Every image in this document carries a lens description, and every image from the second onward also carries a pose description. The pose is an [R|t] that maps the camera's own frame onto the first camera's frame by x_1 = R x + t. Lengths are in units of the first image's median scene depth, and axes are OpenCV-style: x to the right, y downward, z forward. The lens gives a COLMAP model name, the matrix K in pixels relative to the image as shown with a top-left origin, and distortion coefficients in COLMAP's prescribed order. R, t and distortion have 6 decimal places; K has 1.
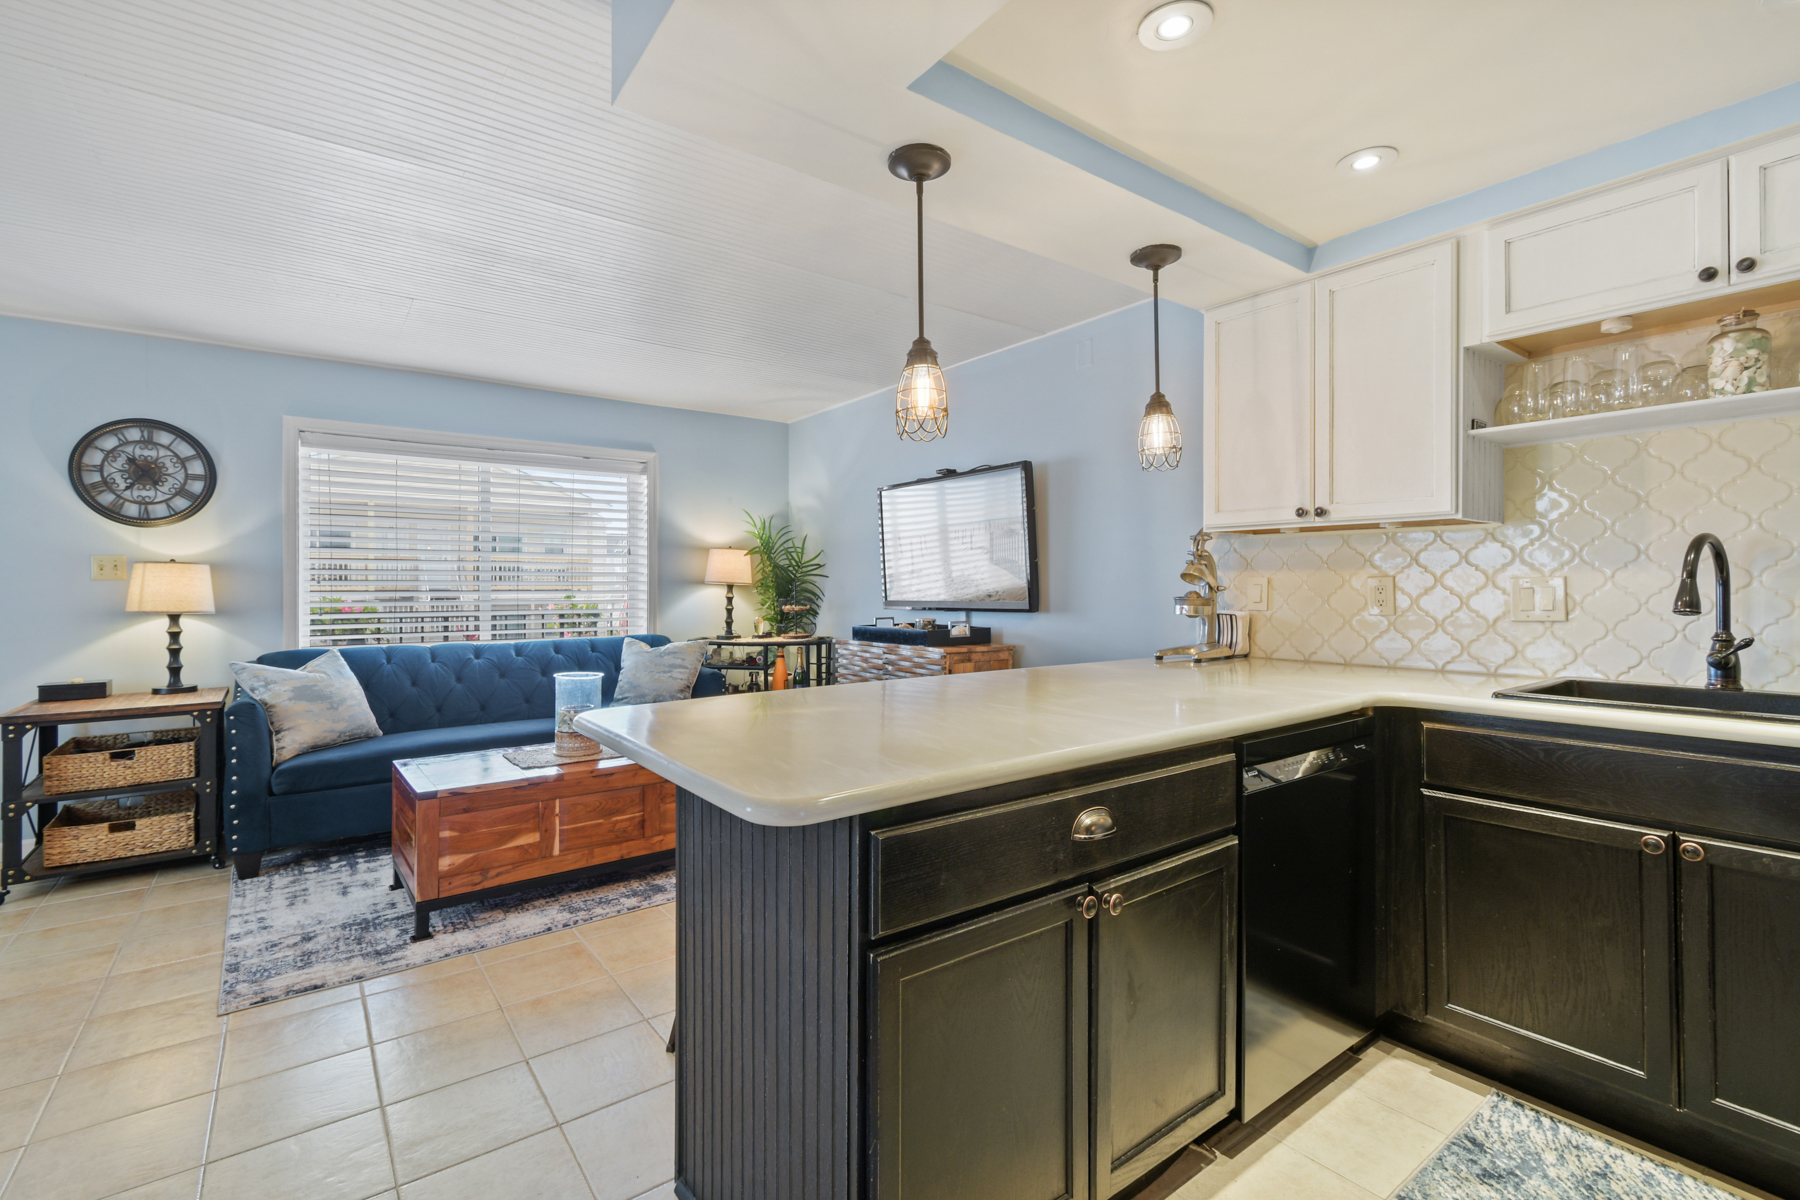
lens RADIAL K [[804.1, 0, 891.0], [0, 804.1, 582.7], [0, 0, 1]] dist [0.002875, -0.001085]
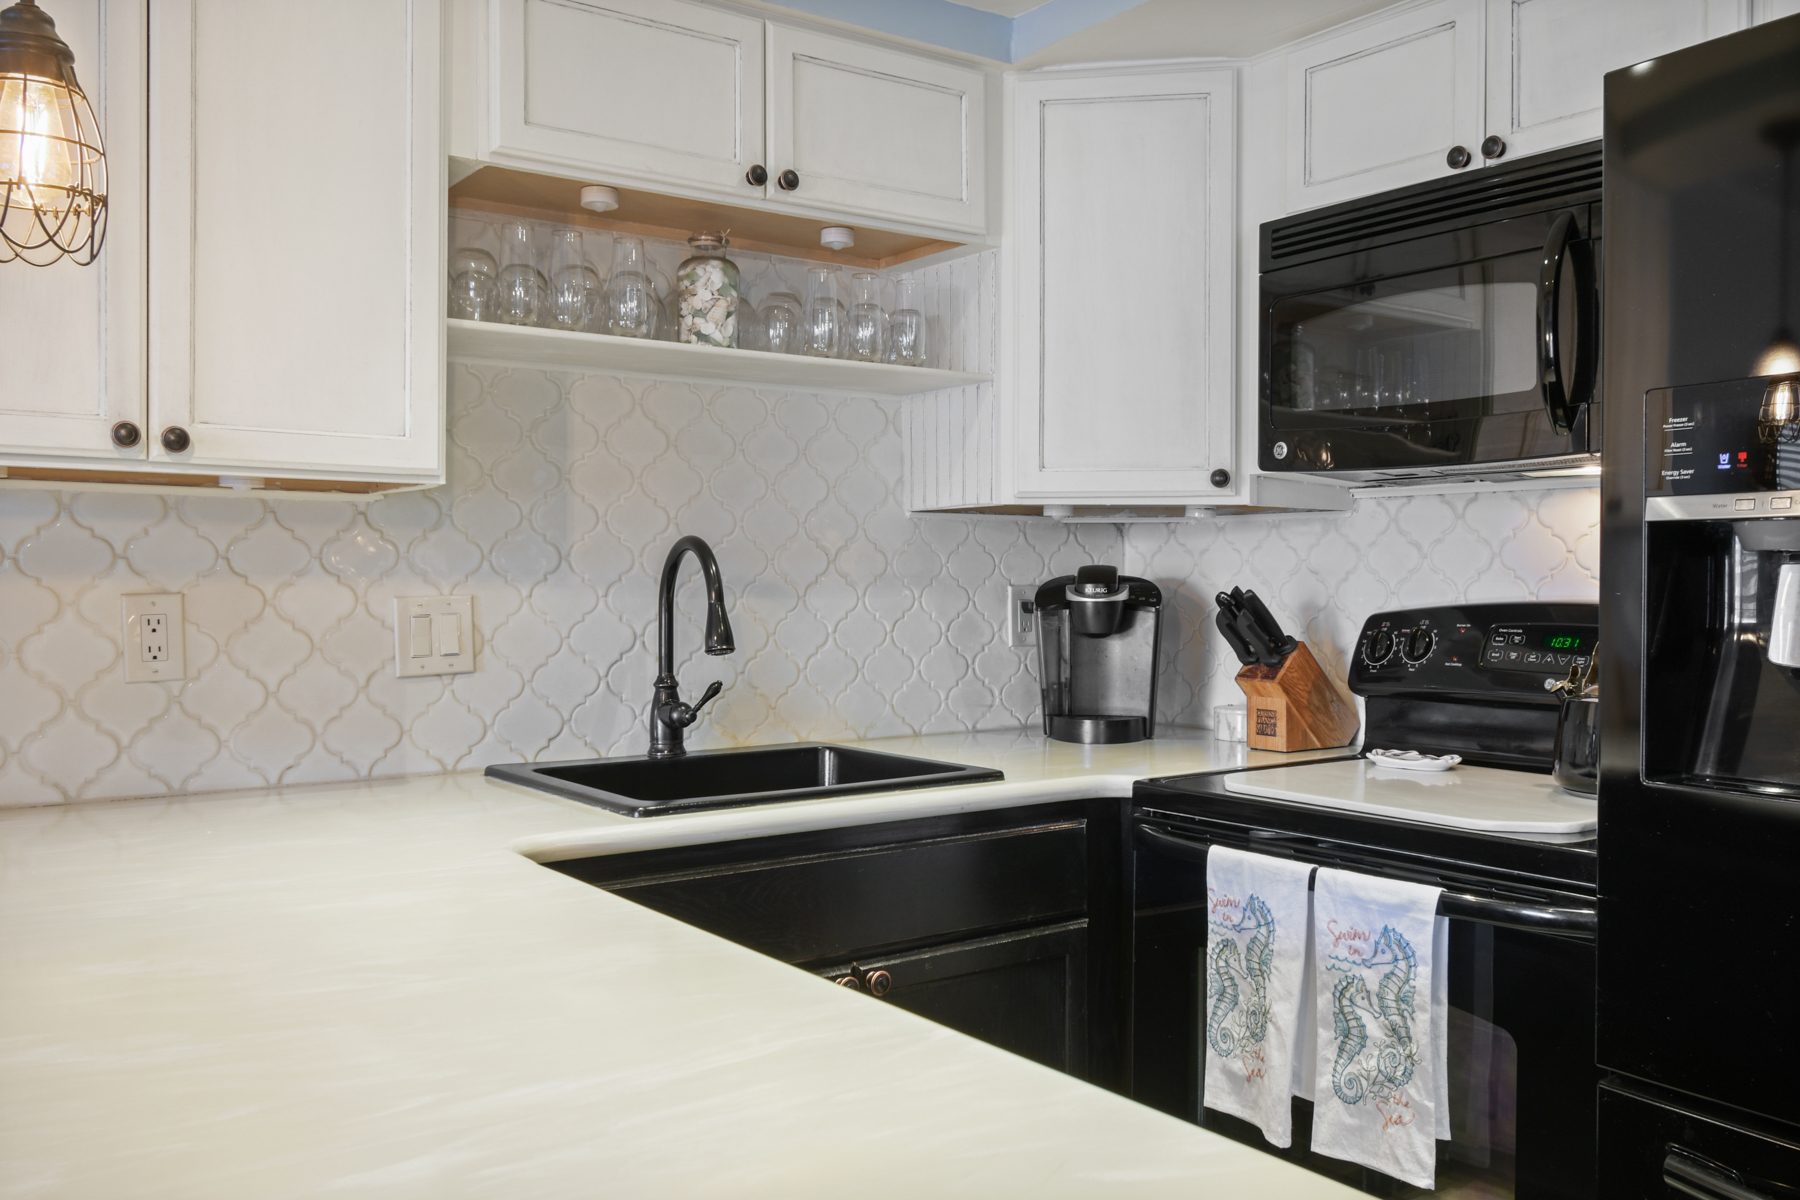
lens RADIAL K [[1508.4, 0, 886.7], [0, 1508.4, 591.1], [0, 0, 1]] dist [0.005132, -0.005897]
pose [[0.014351, -0.004299, 0.999888, -0.187816], [-0.004639, 0.999980, 0.004366, -0.012798], [-0.999886, -0.004701, 0.014331, 0.510723]]
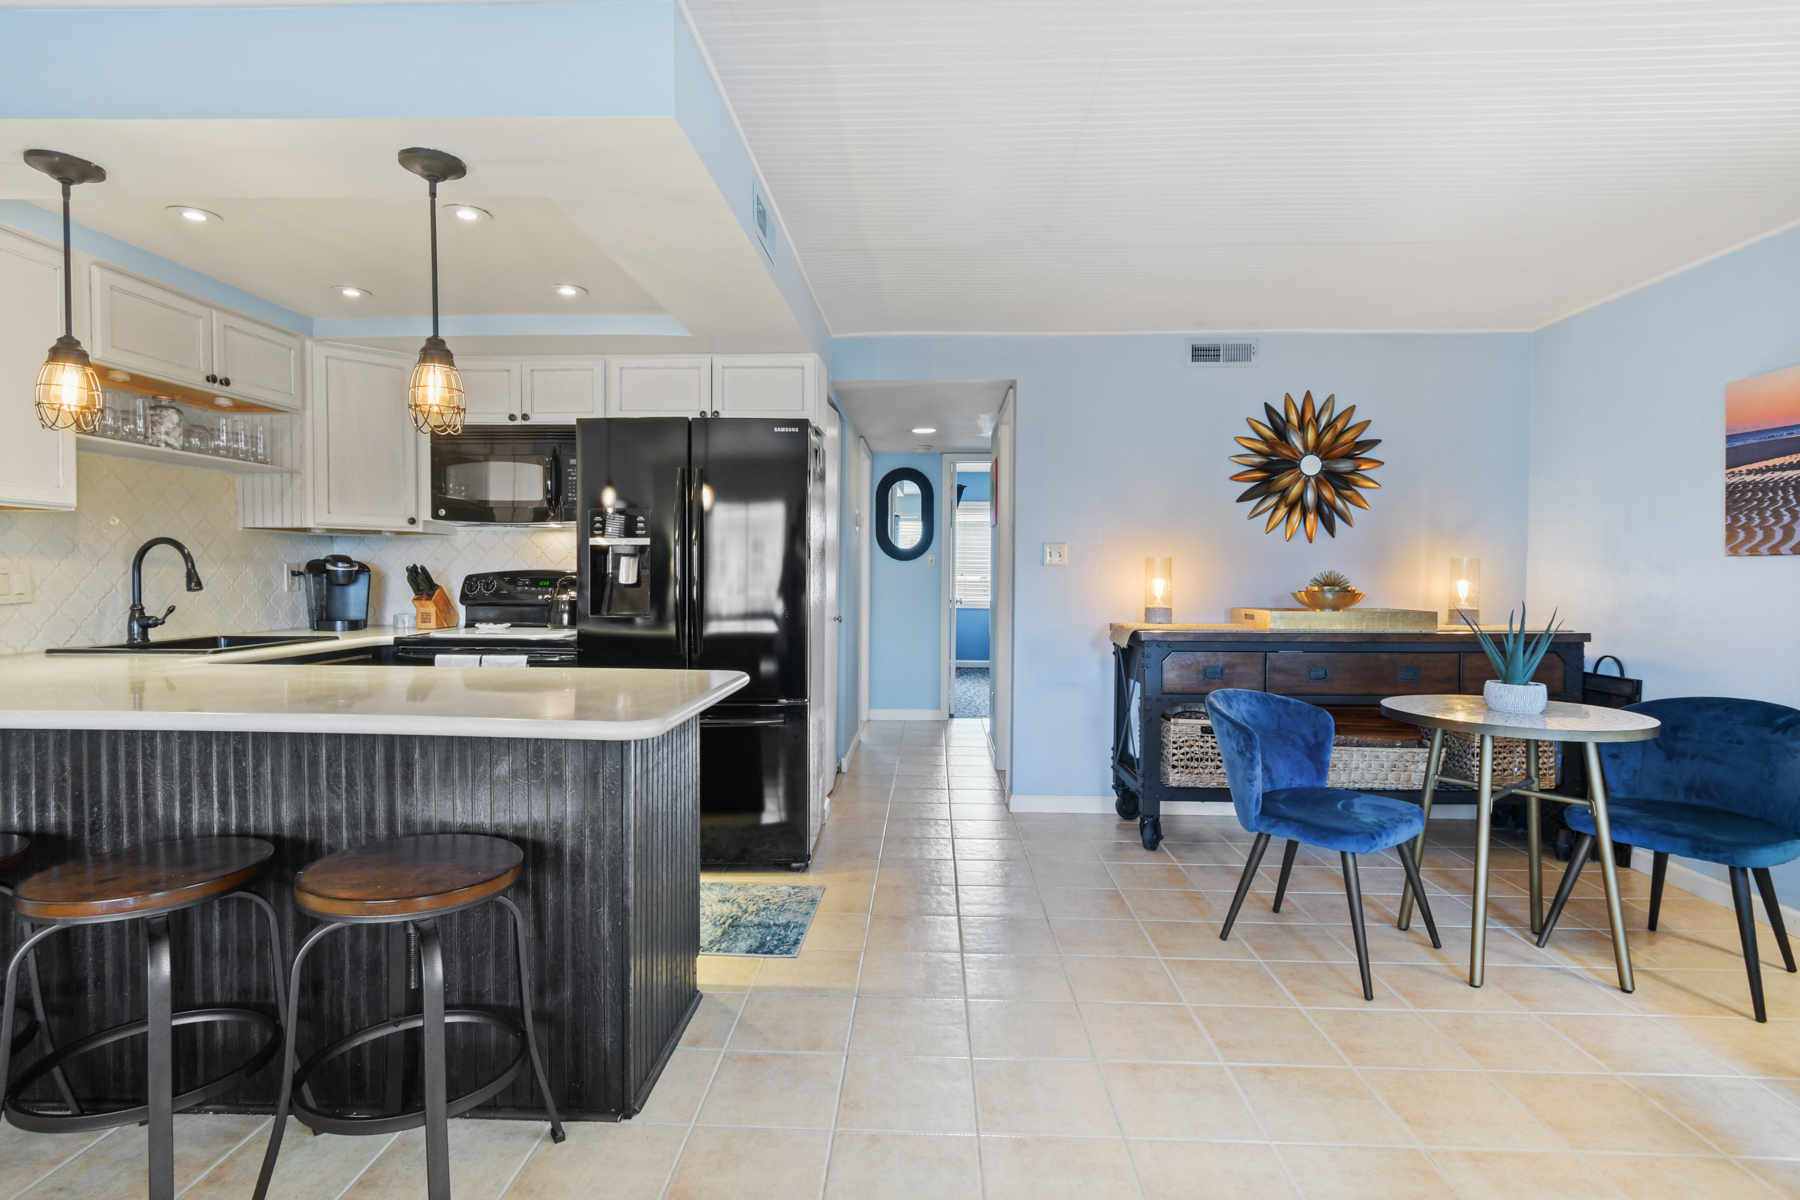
lens RADIAL K [[904.8, 0, 891.3], [0, 904.8, 596.5], [0, 0, 1]] dist [0.003059, -0.000647]
pose [[-0.777099, -0.017484, 0.629136, -0.696940], [-0.005140, 0.999757, 0.021435, 0.003475], [-0.629357, 0.013423, -0.777000, 0.920317]]
